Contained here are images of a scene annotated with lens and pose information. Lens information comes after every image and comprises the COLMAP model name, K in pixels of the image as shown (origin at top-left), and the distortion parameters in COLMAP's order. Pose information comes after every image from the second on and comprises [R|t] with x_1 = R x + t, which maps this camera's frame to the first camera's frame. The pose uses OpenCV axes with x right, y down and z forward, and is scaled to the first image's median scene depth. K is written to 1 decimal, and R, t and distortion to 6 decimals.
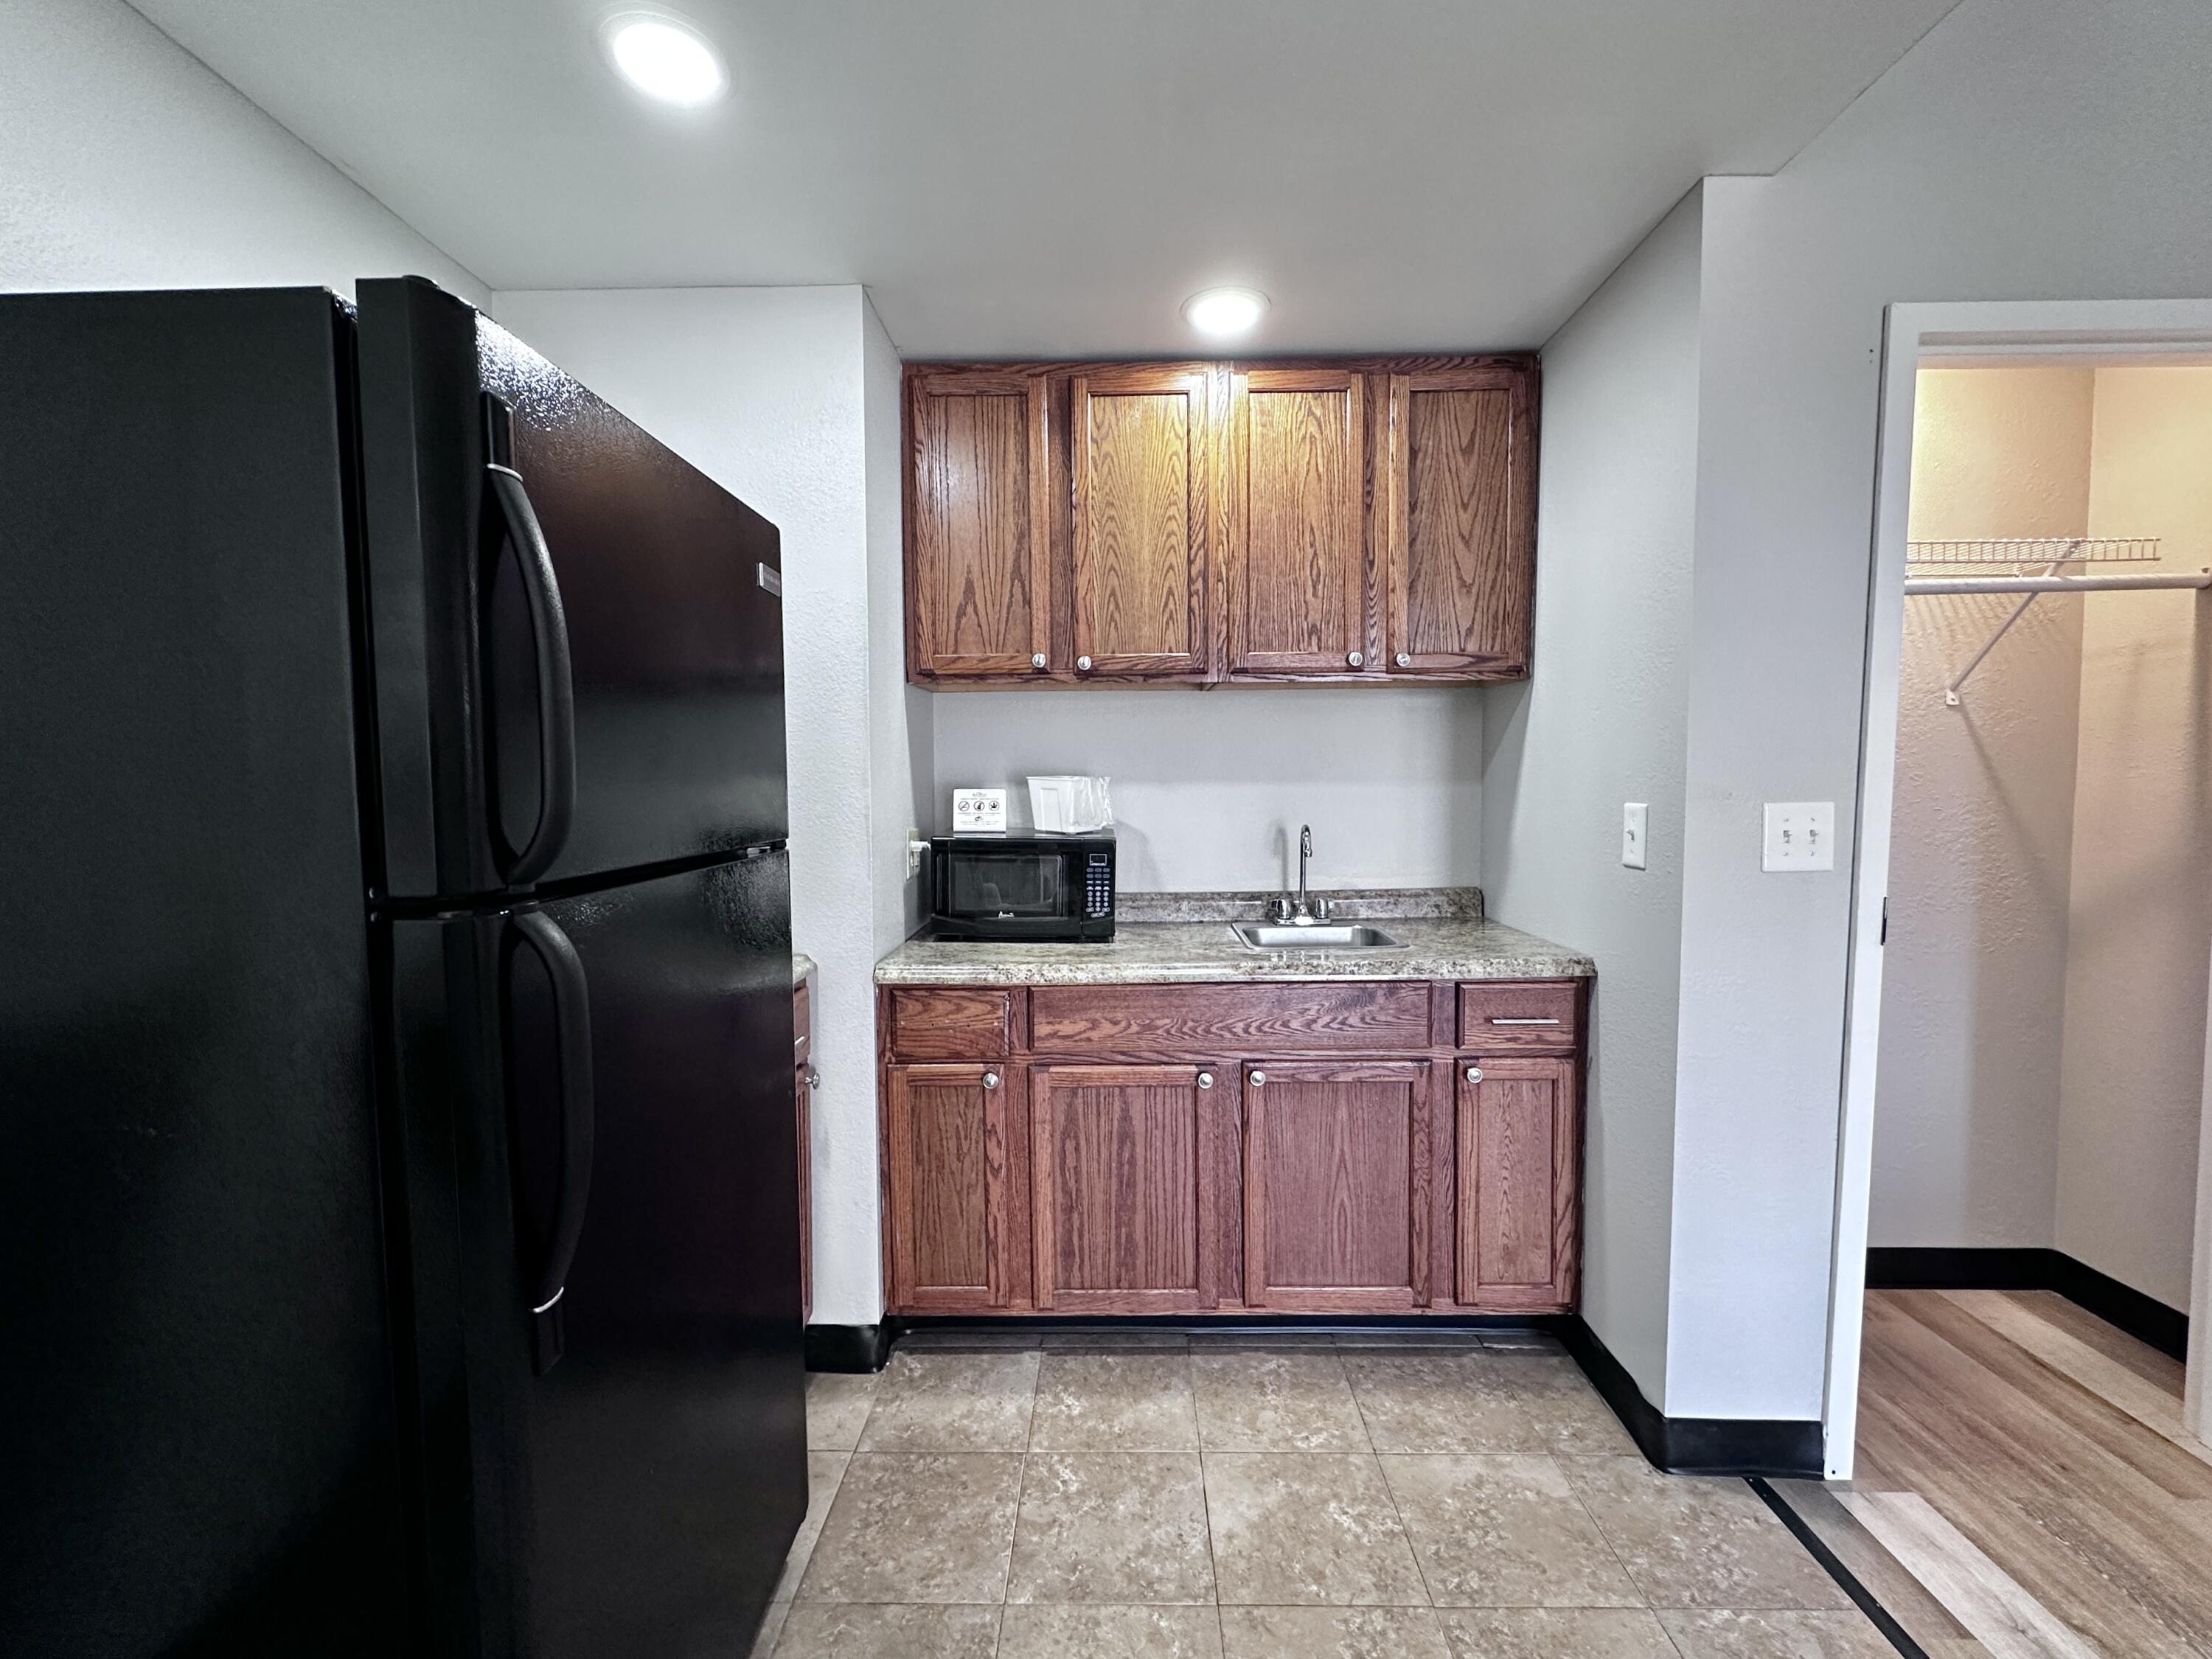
lens RADIAL K [[877.7, 0, 1107.2], [0, 877.7, 830.5], [0, 0, 1]] dist [-0.001240, -0.000046]
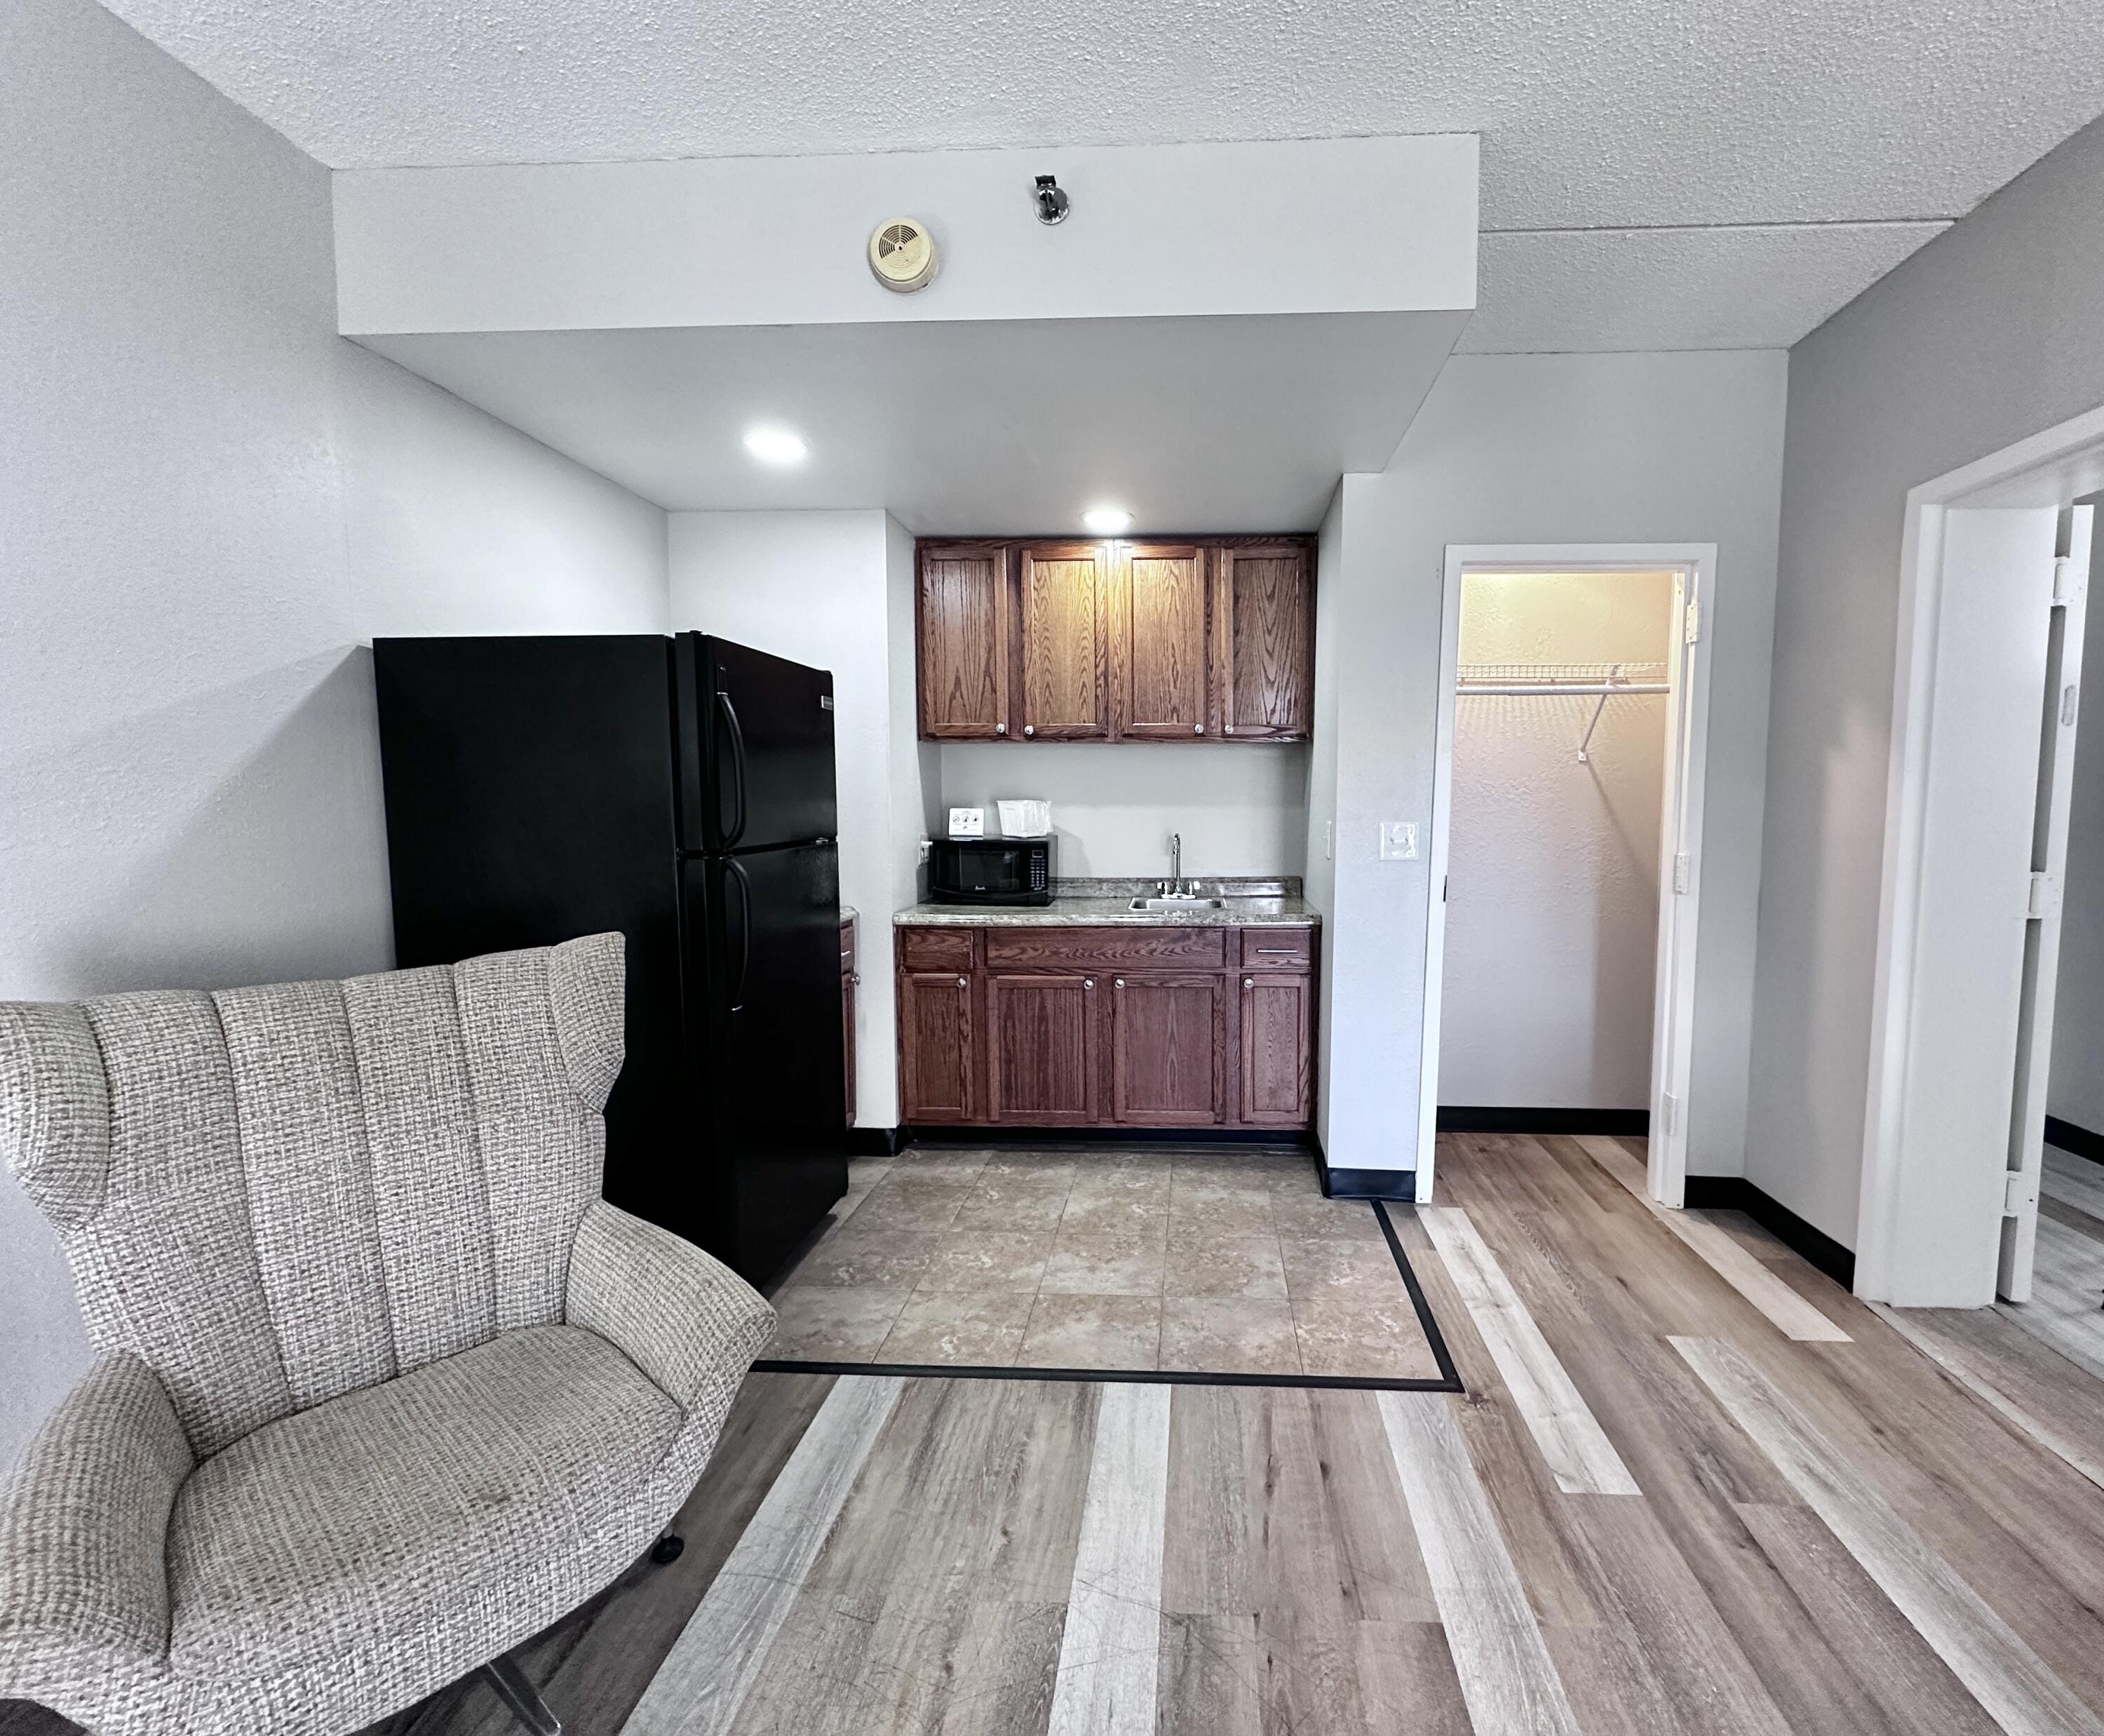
lens RADIAL K [[902.9, 0, 1169.8], [0, 902.9, 869.9], [0, 0, 1]] dist [0.018459, -0.009842]
pose [[0.999582, 0.011257, -0.026613, 0.301559], [-0.010525, 0.999566, 0.027501, 0.016177], [0.026911, -0.027210, 0.999267, -0.695858]]
